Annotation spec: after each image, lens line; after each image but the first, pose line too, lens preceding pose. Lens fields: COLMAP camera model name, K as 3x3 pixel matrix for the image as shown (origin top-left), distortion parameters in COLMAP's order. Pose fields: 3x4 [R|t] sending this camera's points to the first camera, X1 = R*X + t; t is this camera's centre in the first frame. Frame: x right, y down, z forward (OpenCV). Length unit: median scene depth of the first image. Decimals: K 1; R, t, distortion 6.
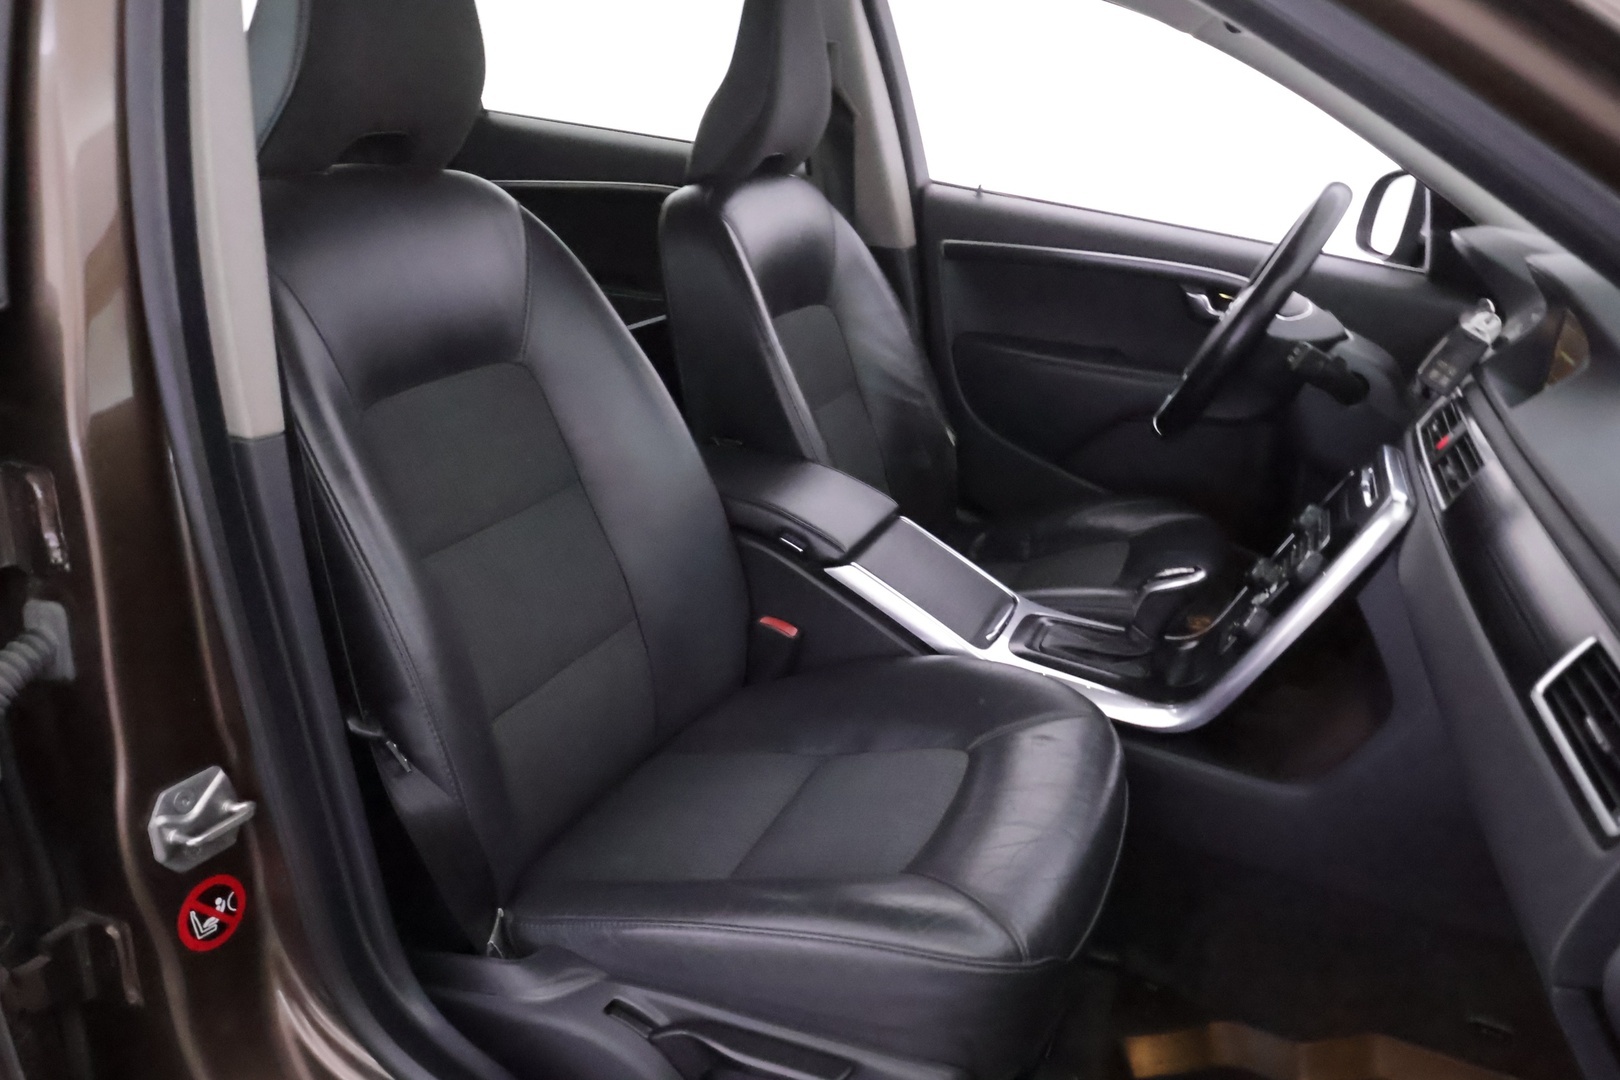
lens RADIAL K [[1263.5, 0, 810.0], [0, 1263.5, 540.0], [0, 0, 1]] dist [-0.003458, 0.003435]
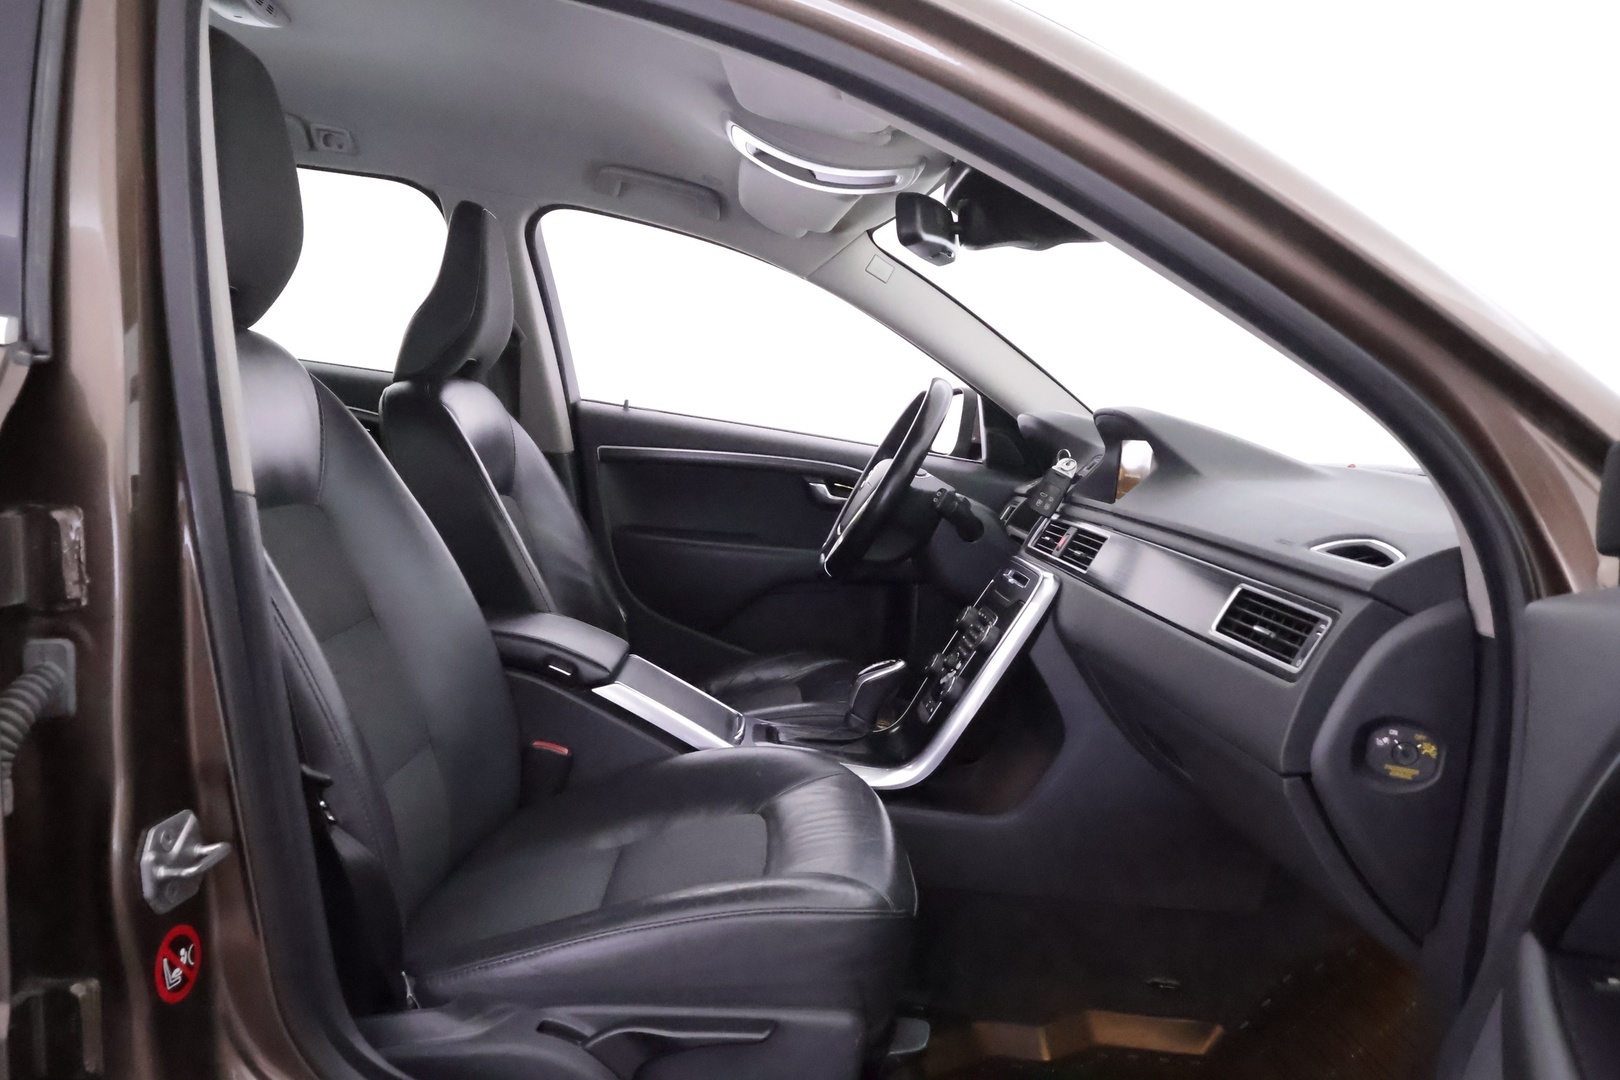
lens RADIAL K [[1263.5, 0, 810.0], [0, 1263.5, 540.0], [0, 0, 1]] dist [-0.003458, 0.003435]
pose [[0.915817, -0.023079, 0.400932, -0.308321], [0.114642, 0.971829, -0.205925, 0.175728], [-0.384884, 0.234554, 0.892664, -0.129775]]
